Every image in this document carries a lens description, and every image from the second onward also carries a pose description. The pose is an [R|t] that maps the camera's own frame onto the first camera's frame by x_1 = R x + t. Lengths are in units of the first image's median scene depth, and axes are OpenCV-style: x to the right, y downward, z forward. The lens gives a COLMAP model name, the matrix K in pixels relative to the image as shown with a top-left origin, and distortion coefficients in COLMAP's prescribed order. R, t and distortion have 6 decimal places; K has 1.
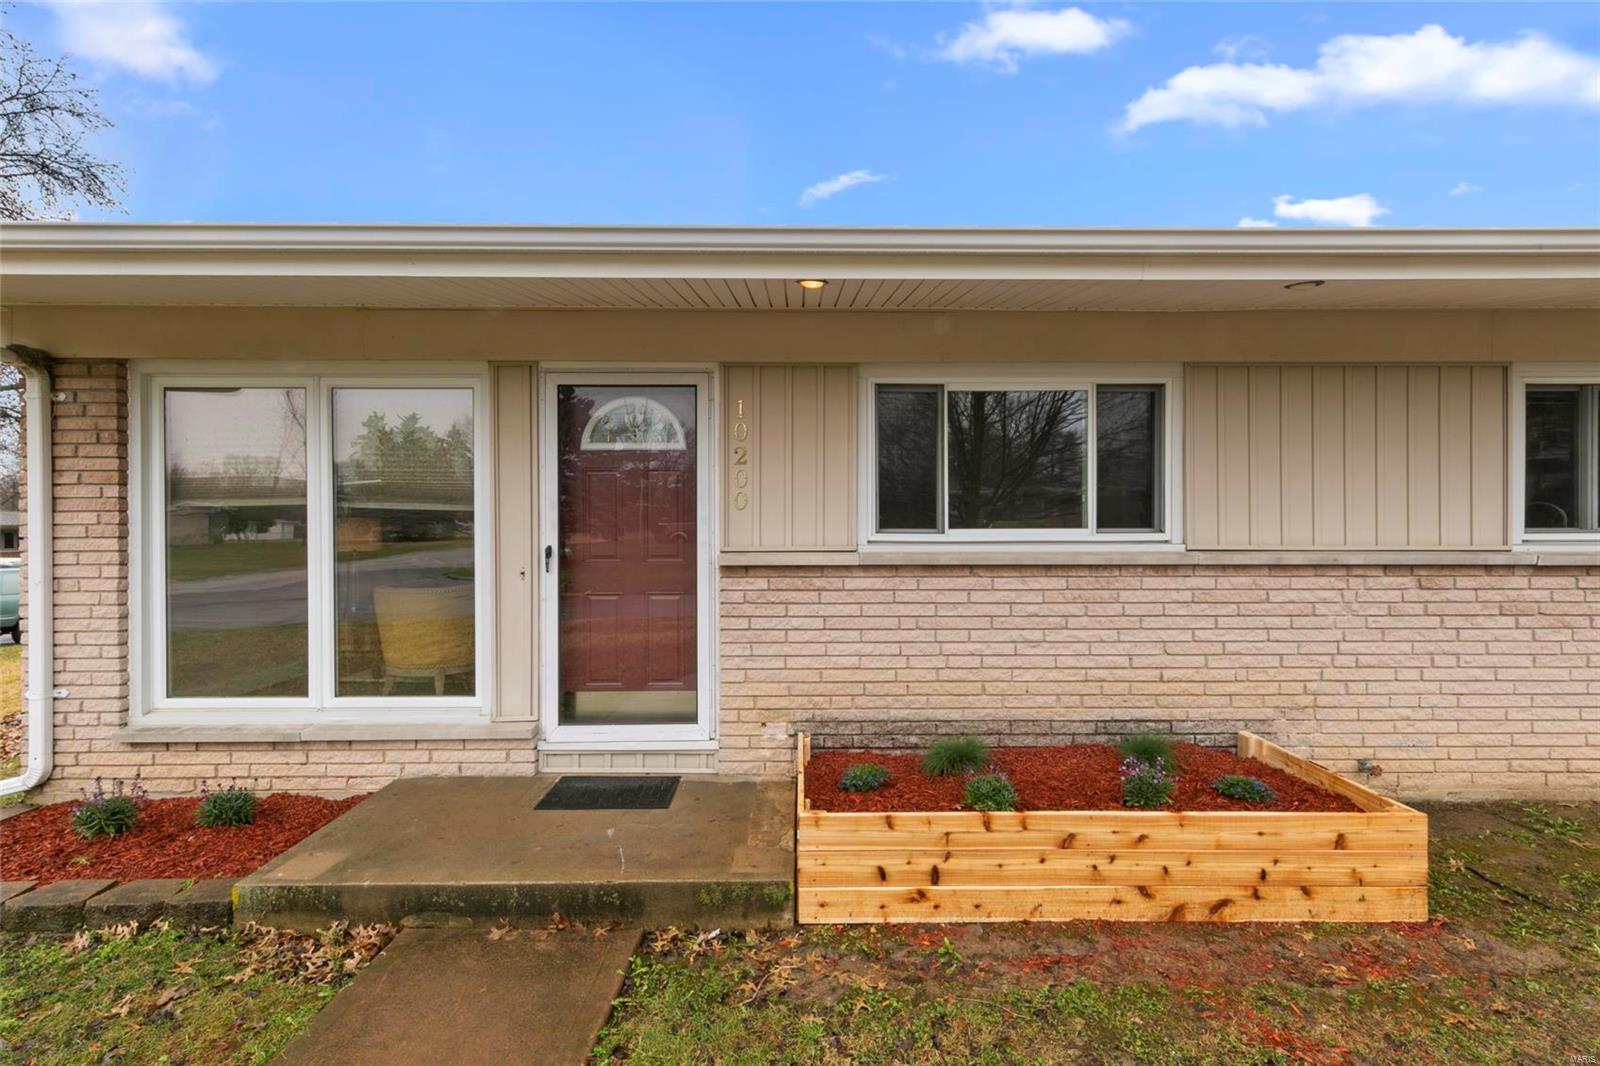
lens RADIAL K [[664.5, 0, 785.5], [0, 664.5, 538.7], [0, 0, 1]] dist [0.005975, -0.000955]
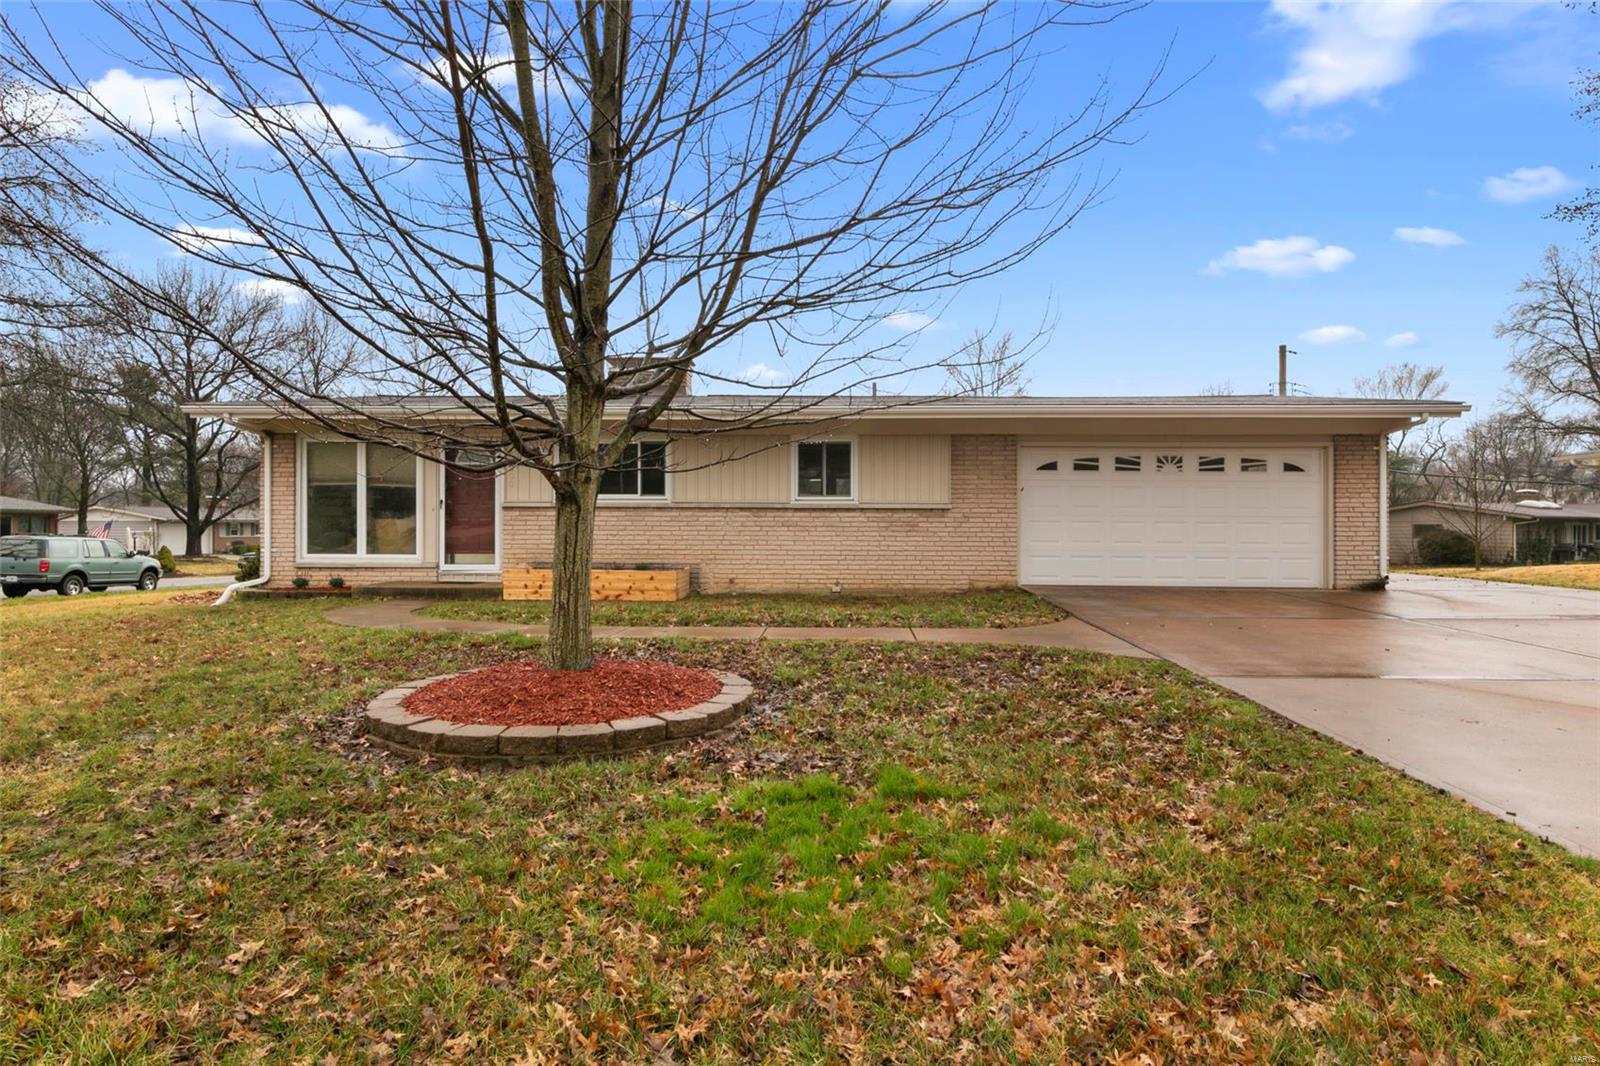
lens RADIAL K [[928.0, 0, 797.3], [0, 928.0, 529.0], [0, 0, 1]] dist [0.005854, 0.000767]
pose [[0.999241, 0.006639, -0.038380, 1.282328], [-0.006776, 0.999971, -0.003435, 0.138552], [0.038356, 0.003692, 0.999257, -2.836085]]
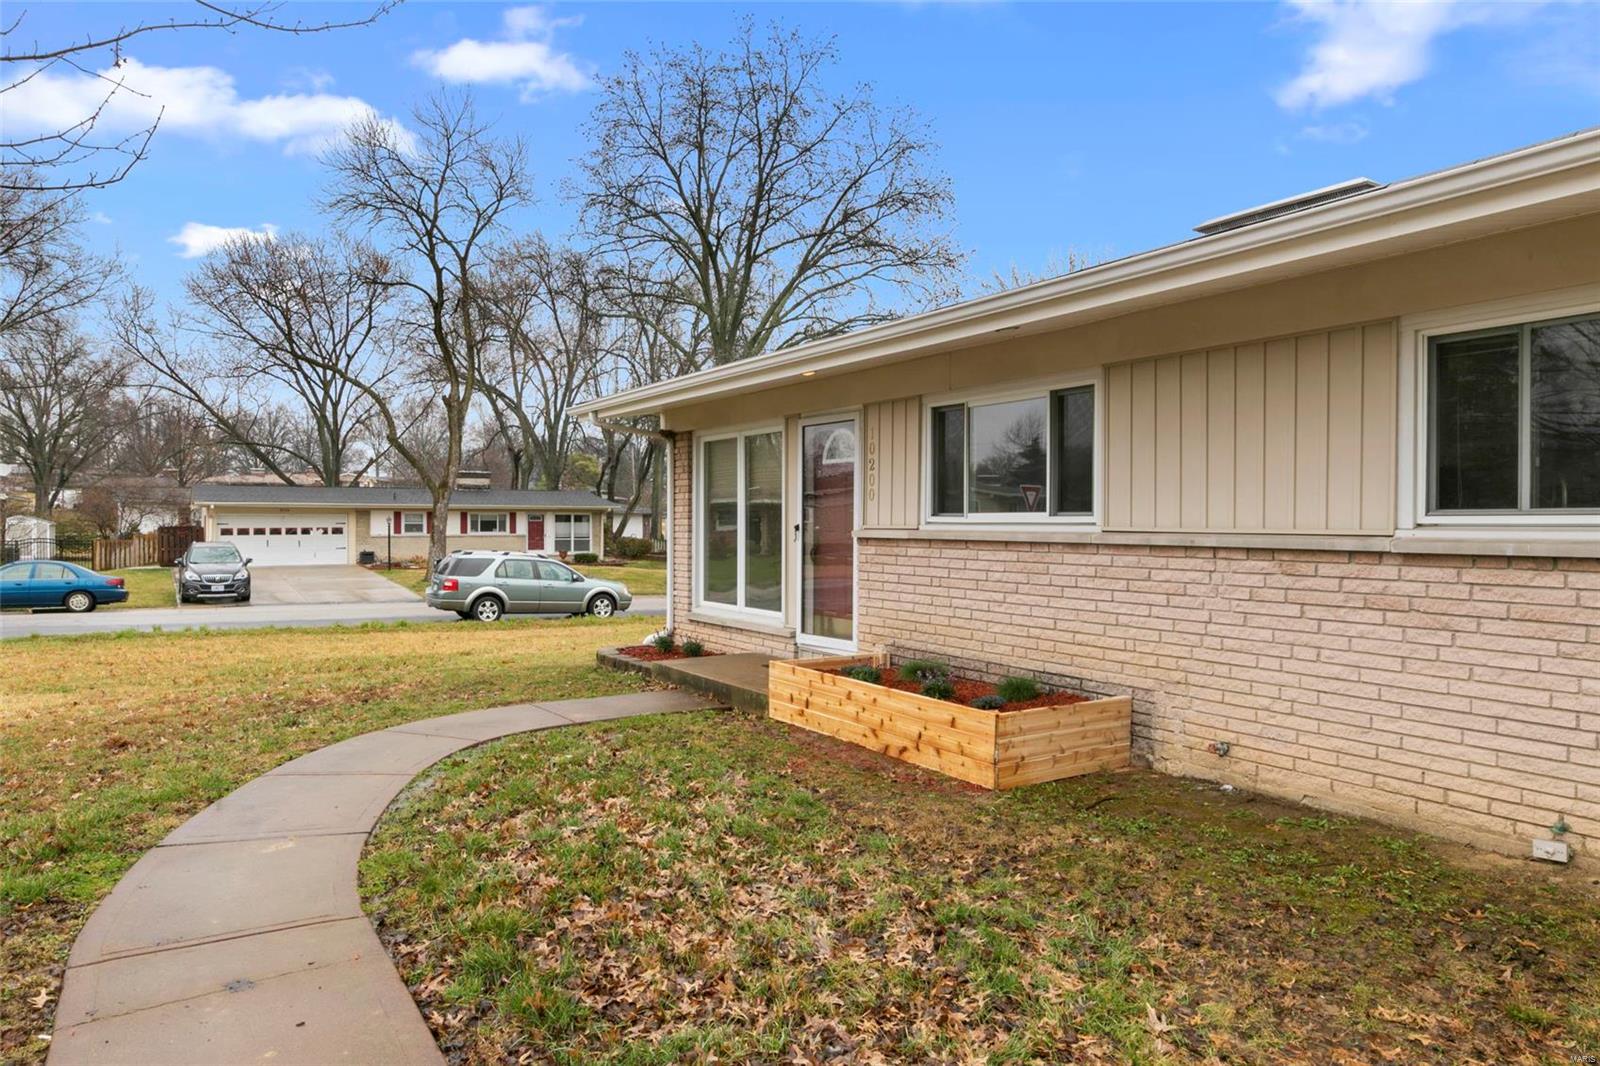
lens RADIAL K [[1031.3, 0, 806.0], [0, 1031.3, 533.0], [0, 0, 1]] dist [-0.003394, 0.000703]
pose [[0.525853, 0.012871, -0.850478, 1.841439], [-0.010143, 0.999909, 0.008861, 0.010214], [0.850515, 0.003966, 0.525936, -0.344576]]
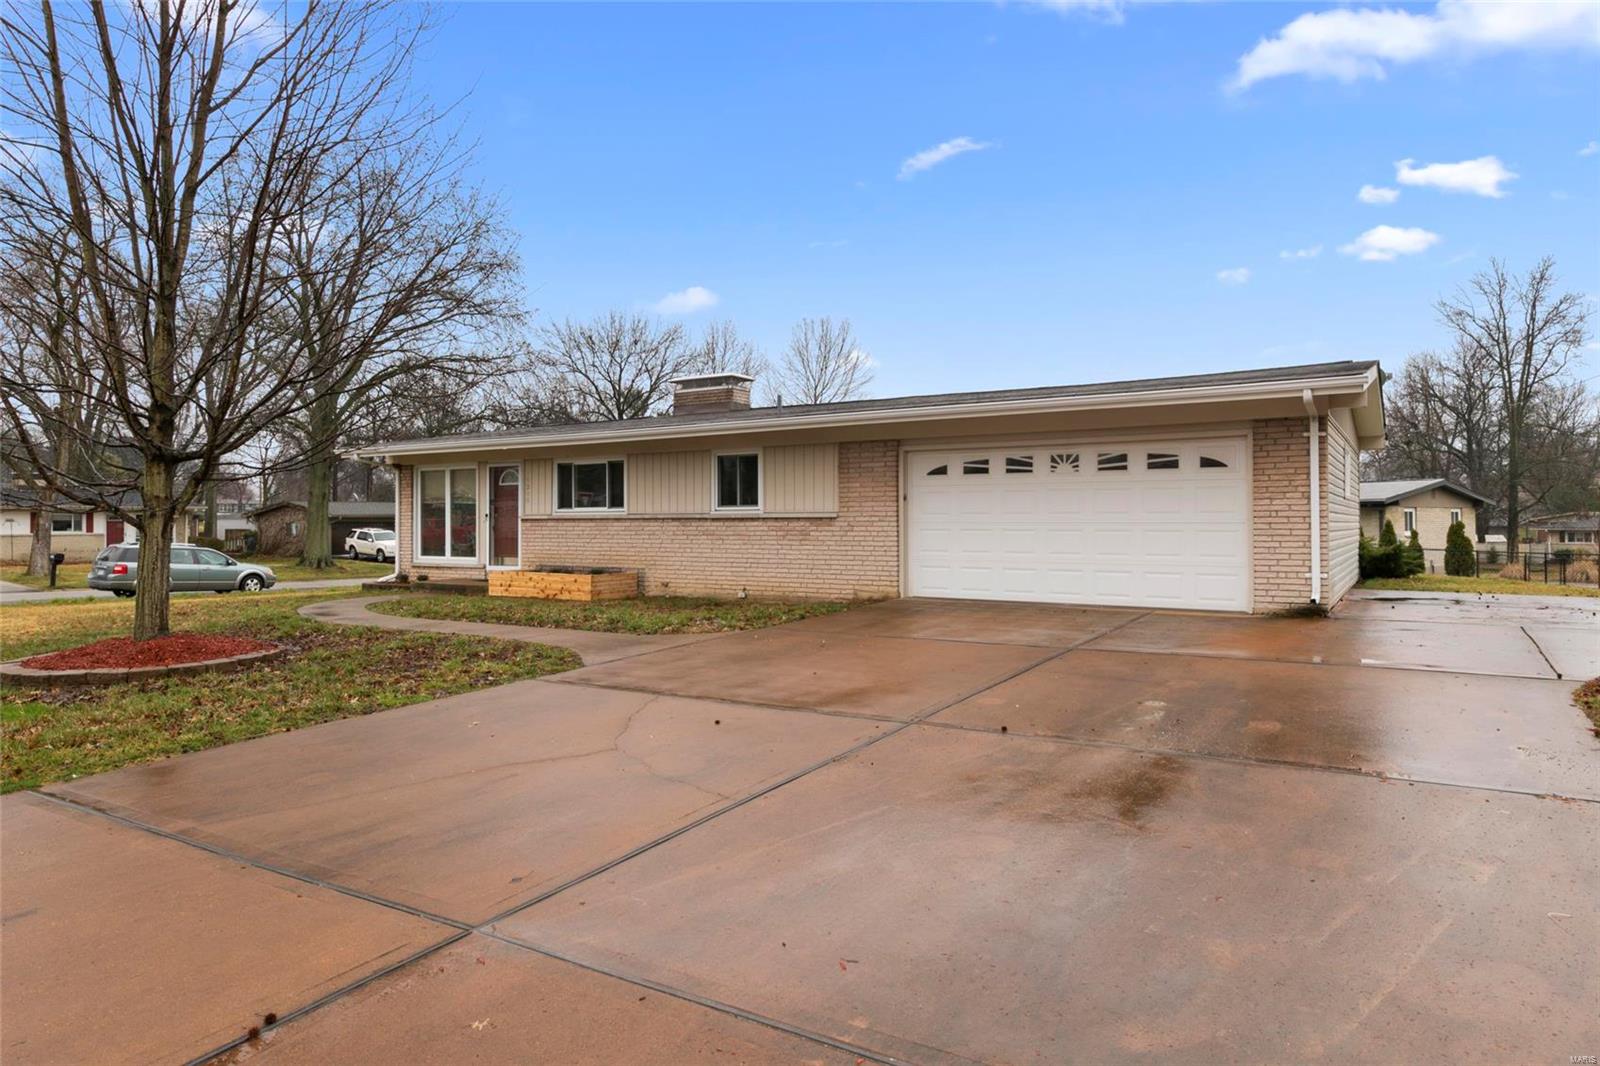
lens RADIAL K [[928.0, 0, 822.3], [0, 928.0, 521.6], [0, 0, 1]] dist [0.005854, 0.000767]
pose [[0.855415, -0.001336, -0.517942, 3.676552], [-0.002367, 0.999976, -0.006489, 0.080095], [0.517938, 0.006777, 0.855391, -2.268944]]
